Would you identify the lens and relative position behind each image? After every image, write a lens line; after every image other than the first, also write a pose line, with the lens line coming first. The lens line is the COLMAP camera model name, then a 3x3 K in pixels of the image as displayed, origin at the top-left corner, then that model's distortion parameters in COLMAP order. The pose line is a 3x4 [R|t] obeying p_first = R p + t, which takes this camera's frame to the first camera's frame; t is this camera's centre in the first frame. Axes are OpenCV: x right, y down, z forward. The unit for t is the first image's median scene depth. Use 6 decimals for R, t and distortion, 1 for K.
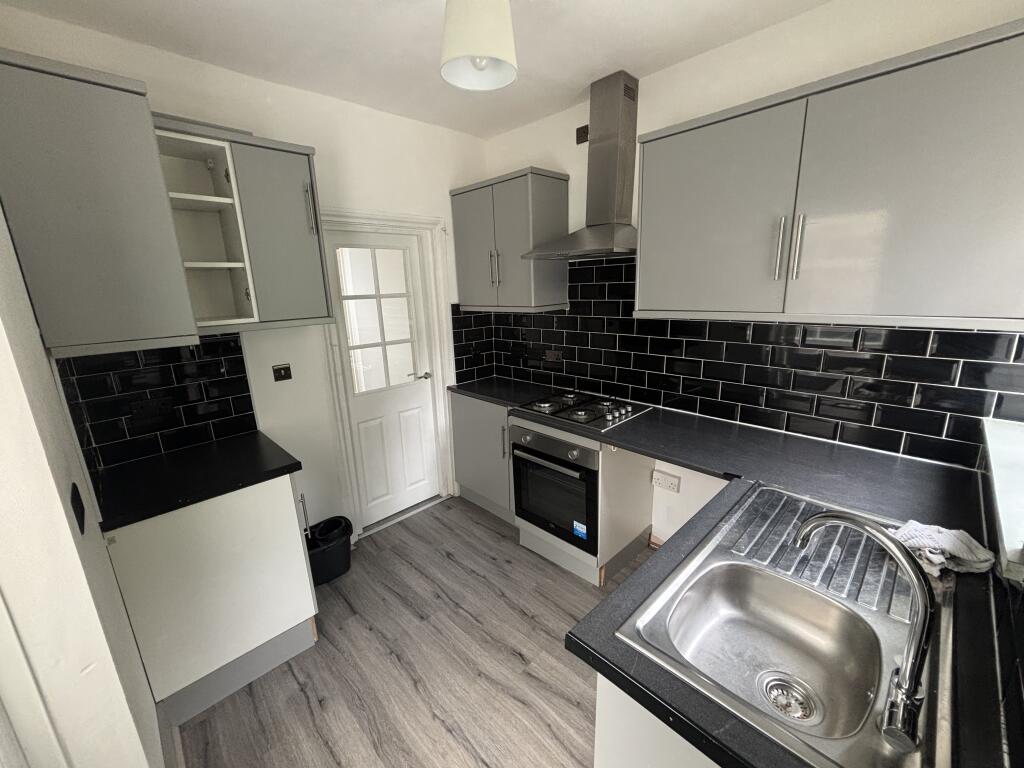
lens RADIAL K [[416.6, 0, 512.9], [0, 416.6, 383.4], [0, 0, 1]] dist [-0.002474, 0.000597]
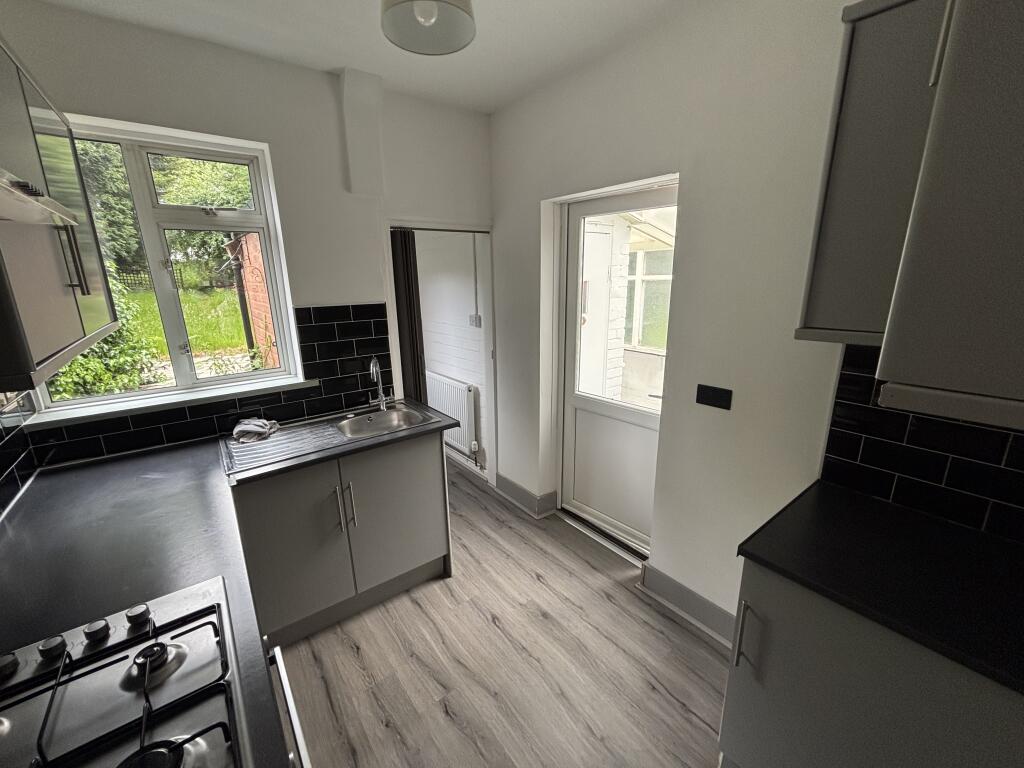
lens RADIAL K [[416.6, 0, 512.9], [0, 416.6, 384.4], [0, 0, 1]] dist [-0.002474, 0.000597]
pose [[-0.991509, 0.014188, 0.129264, -0.266554], [0.073958, 0.879137, 0.470795, -0.383034], [-0.106962, 0.476358, -0.872721, 1.573983]]
